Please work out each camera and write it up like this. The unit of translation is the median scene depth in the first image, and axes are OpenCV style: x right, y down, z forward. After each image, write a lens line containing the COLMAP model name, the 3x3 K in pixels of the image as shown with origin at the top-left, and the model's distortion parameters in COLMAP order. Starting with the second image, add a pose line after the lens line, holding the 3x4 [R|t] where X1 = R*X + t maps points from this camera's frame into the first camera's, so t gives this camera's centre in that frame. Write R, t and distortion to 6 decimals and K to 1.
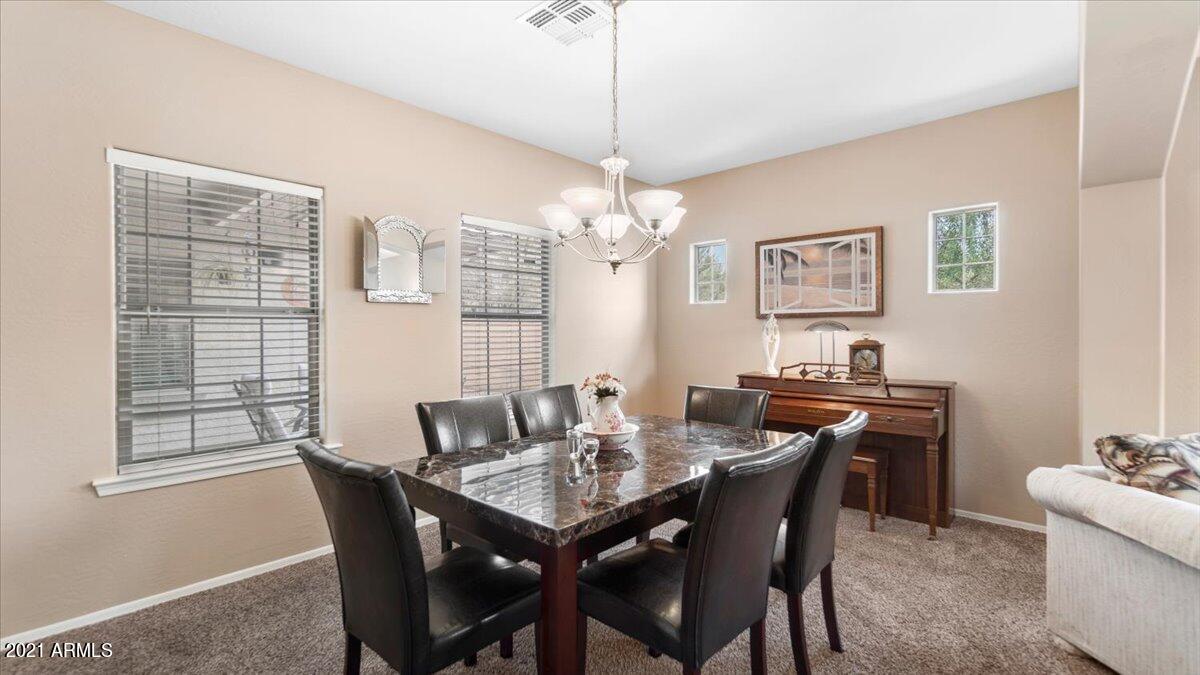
lens RADIAL K [[542.0, 0, 601.9], [0, 542.0, 333.7], [0, 0, 1]] dist [-0.003278, -0.000203]
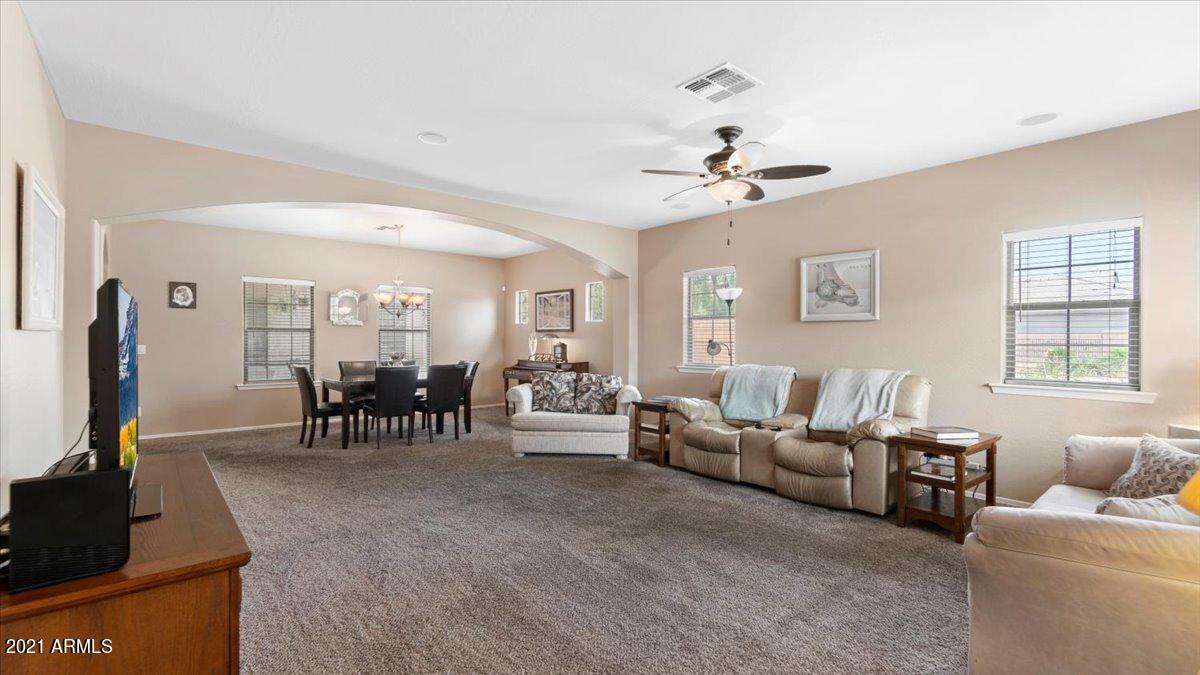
lens RADIAL K [[542.0, 0, 599.3], [0, 542.0, 339.7], [0, 0, 1]] dist [-0.003278, -0.000203]
pose [[0.992538, 0.007984, -0.121677, 0.872692], [-0.007855, 0.999968, 0.001541, -0.005361], [0.121685, -0.000573, 0.992569, -1.064817]]
